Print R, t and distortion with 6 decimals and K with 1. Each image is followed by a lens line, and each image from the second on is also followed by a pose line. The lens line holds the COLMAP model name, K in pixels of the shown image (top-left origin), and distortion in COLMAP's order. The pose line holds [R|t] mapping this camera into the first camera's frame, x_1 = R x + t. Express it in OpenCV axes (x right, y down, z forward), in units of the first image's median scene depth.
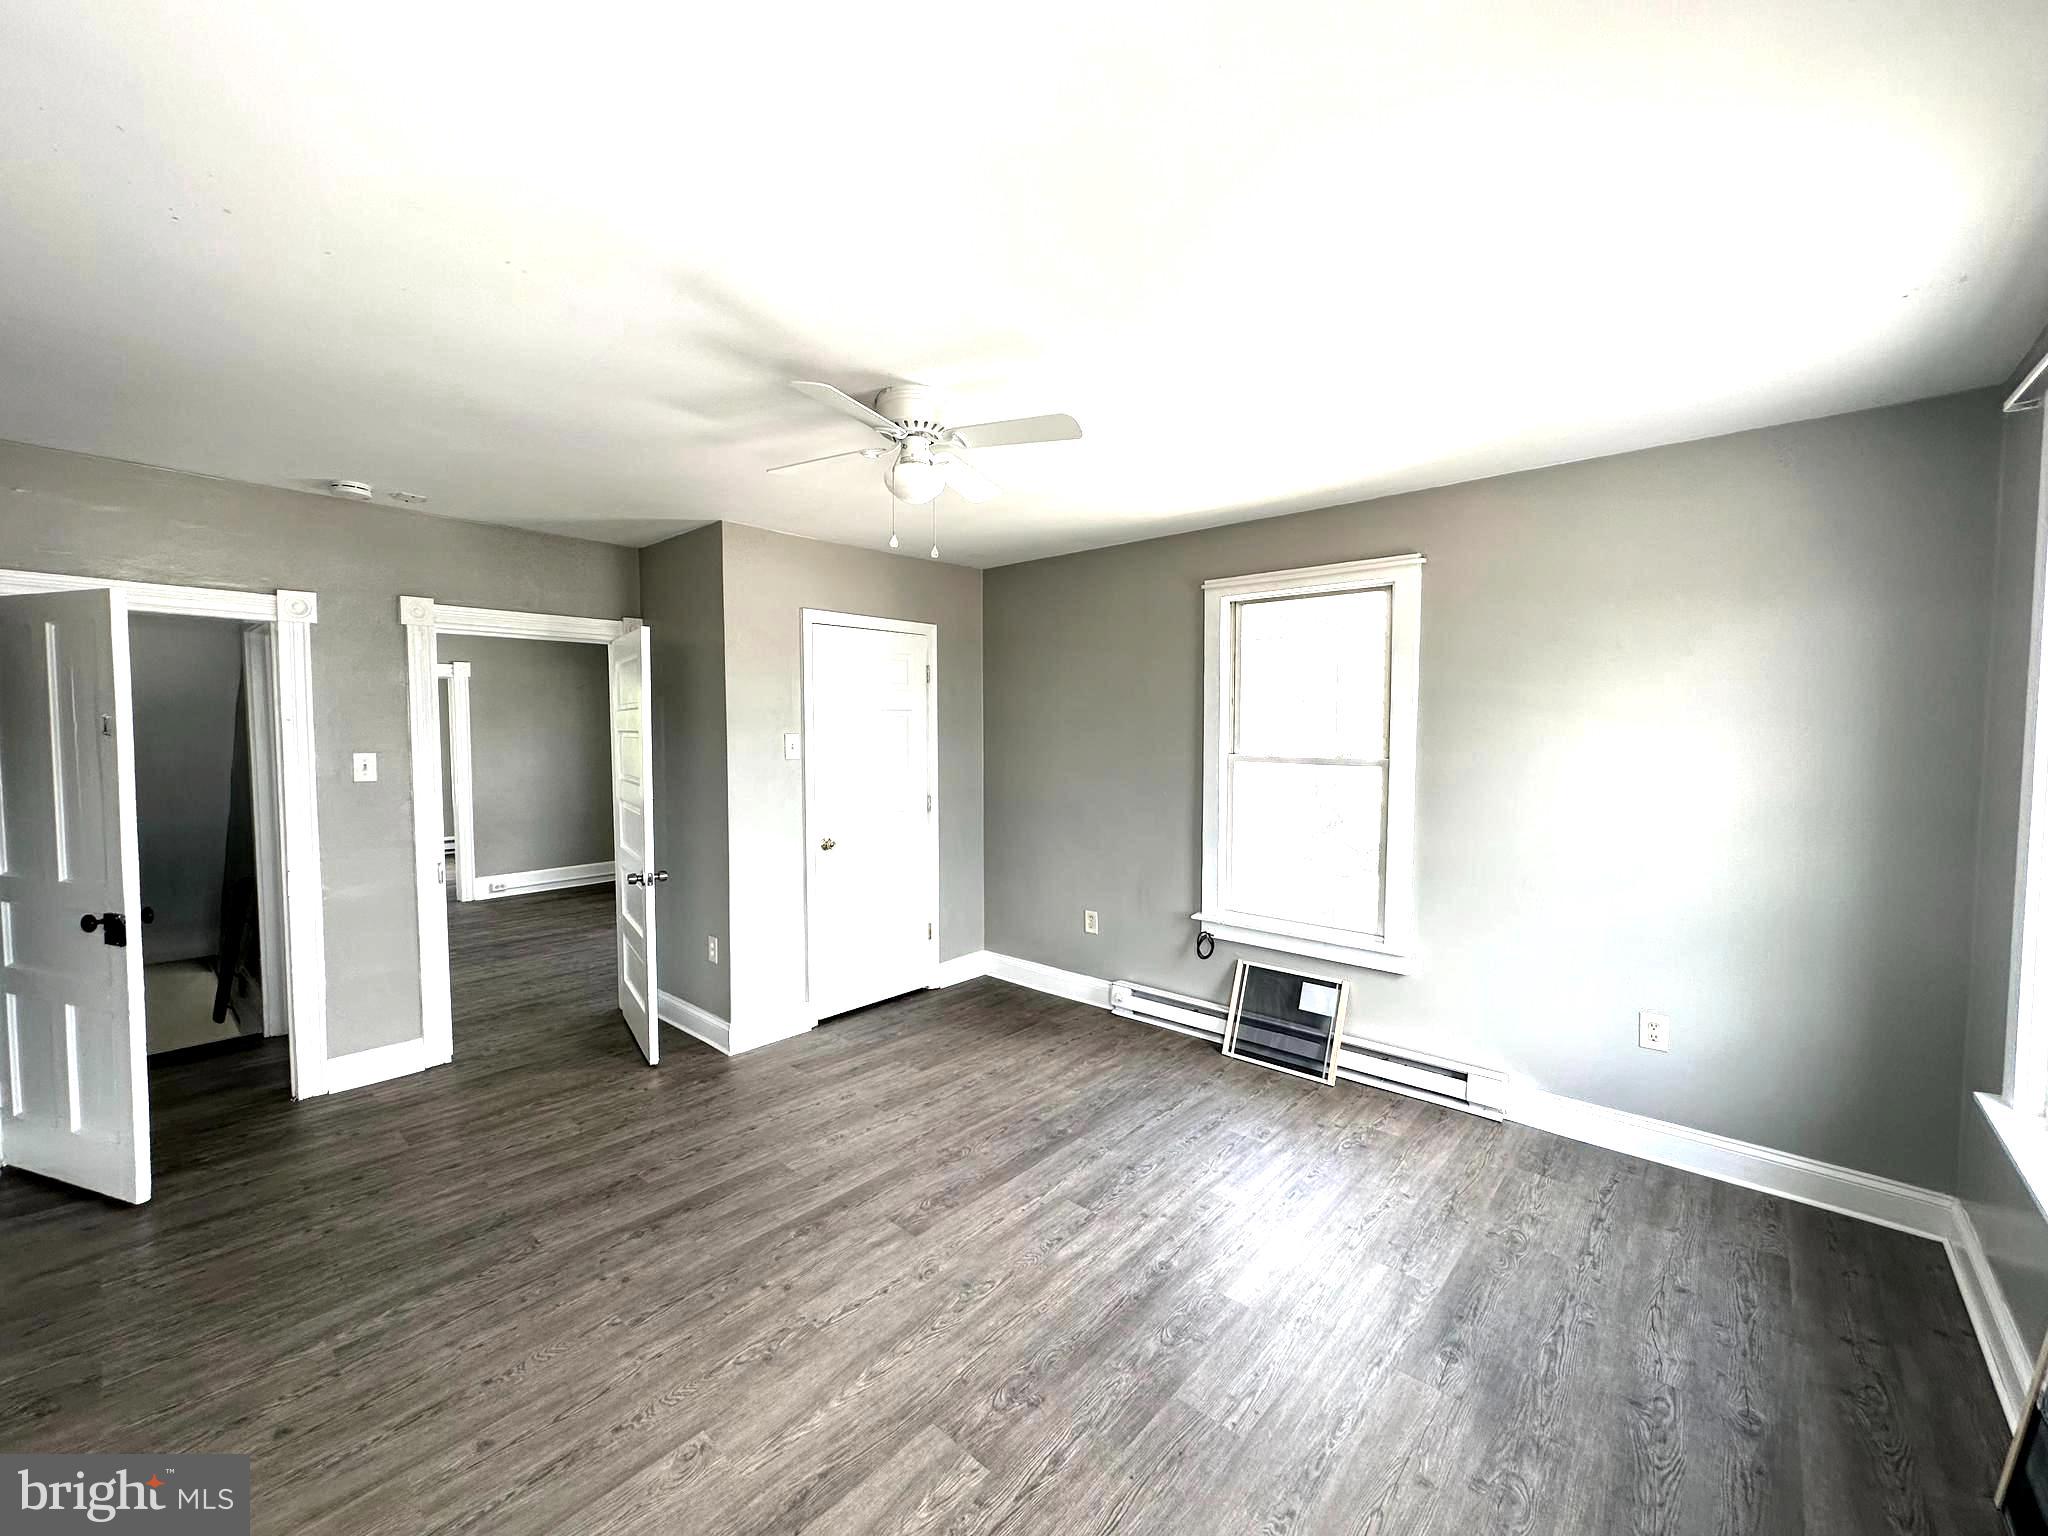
lens RADIAL K [[817.7, 0, 1022.8], [0, 817.7, 769.3], [0, 0, 1]] dist [-0.004356, 0.001202]
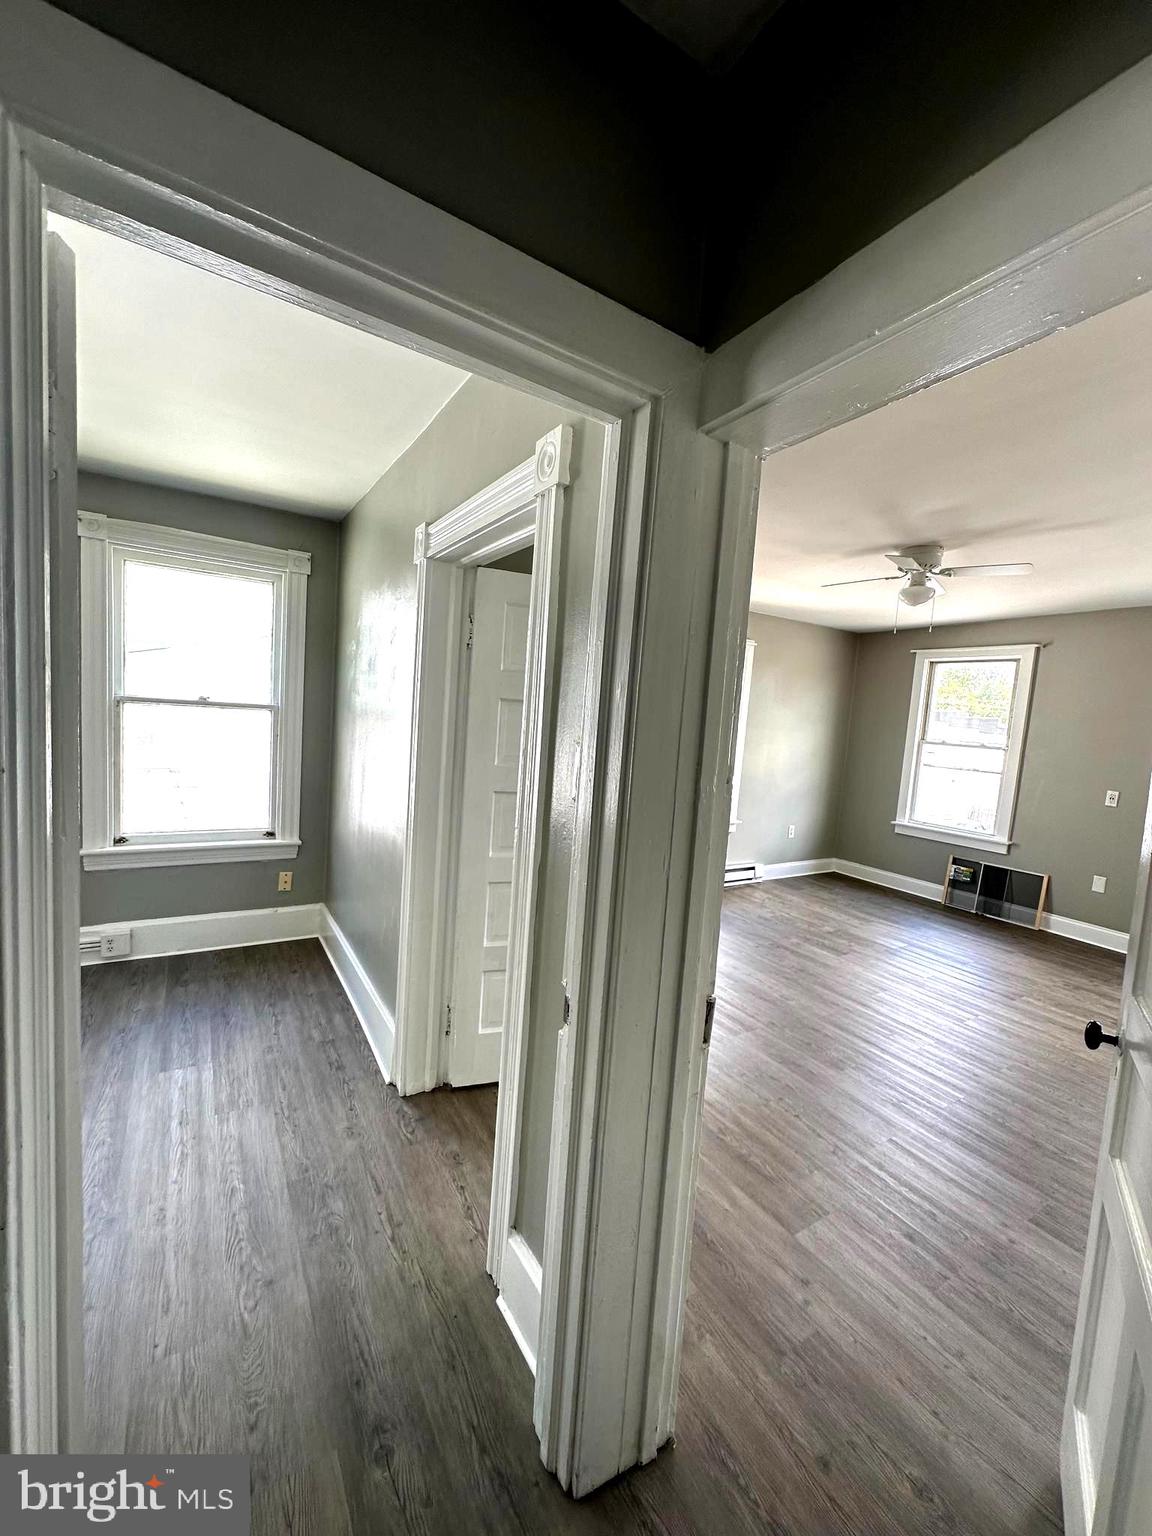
lens RADIAL K [[613.3, 0, 576.1], [0, 613.3, 767.4], [0, 0, 1]] dist [-0.004356, 0.001202]
pose [[0.283433, -0.064937, 0.956791, -1.304287], [-0.017339, 0.997195, 0.072815, -0.036587], [-0.958835, -0.037228, 0.281512, 1.014680]]
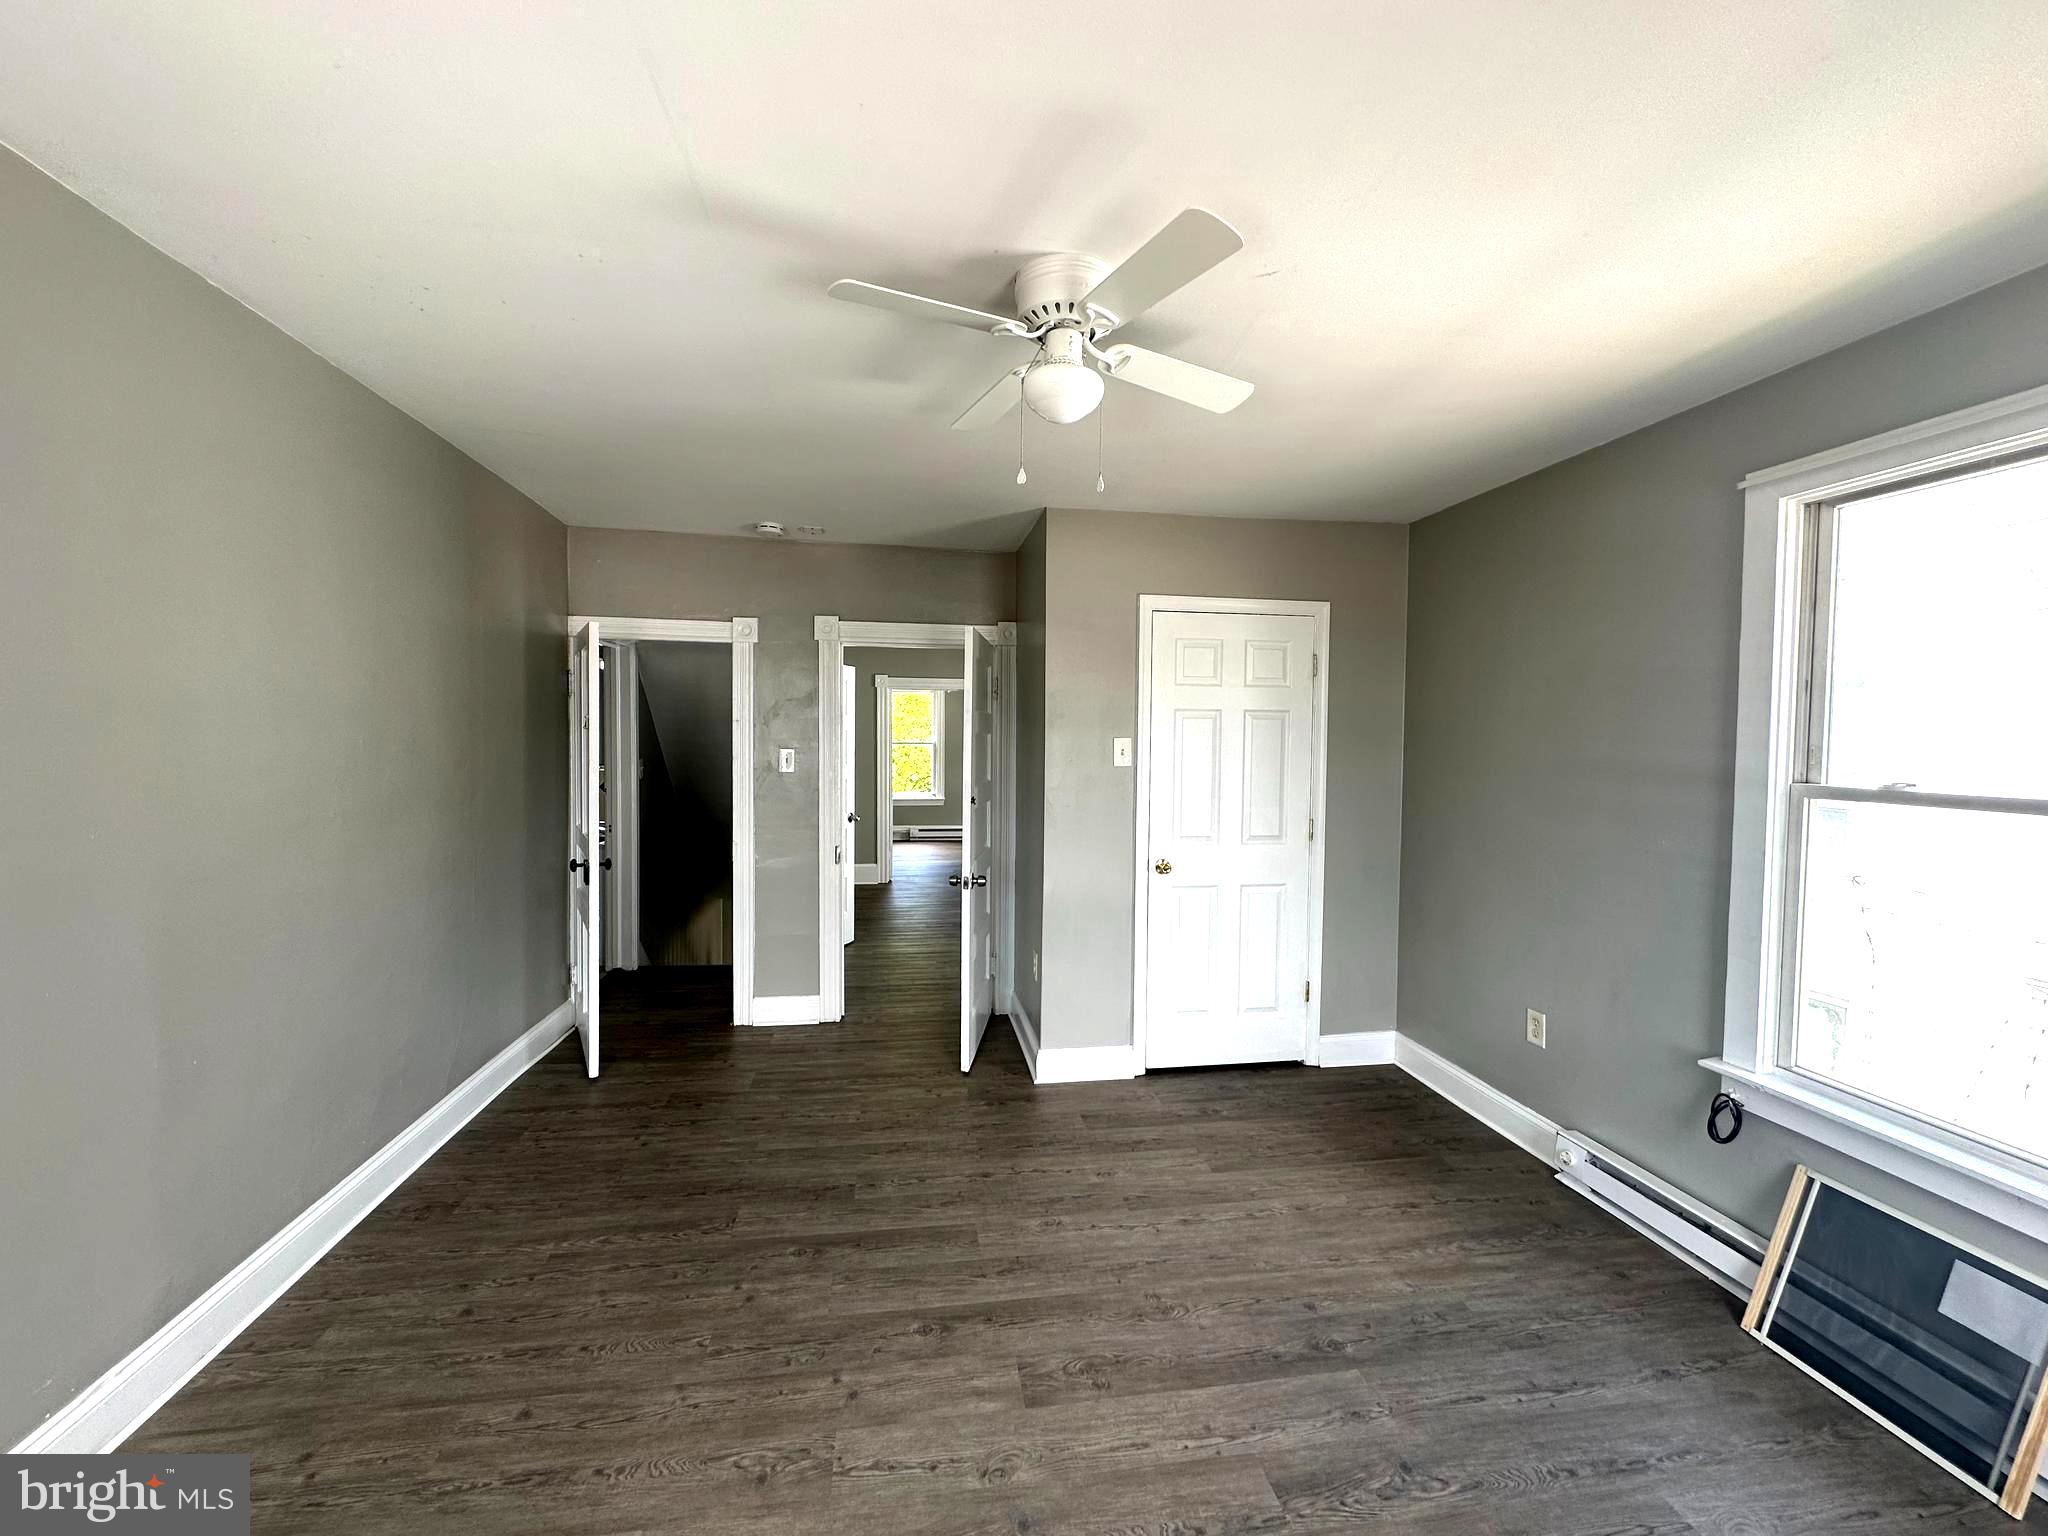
lens RADIAL K [[817.7, 0, 1023.1], [0, 817.7, 768.2], [0, 0, 1]] dist [-0.004356, 0.001202]
pose [[0.775749, 0.034445, -0.630101, 0.241494], [-0.044785, 0.998997, -0.000526, -0.006636], [0.629451, 0.028627, 0.776513, 0.311046]]
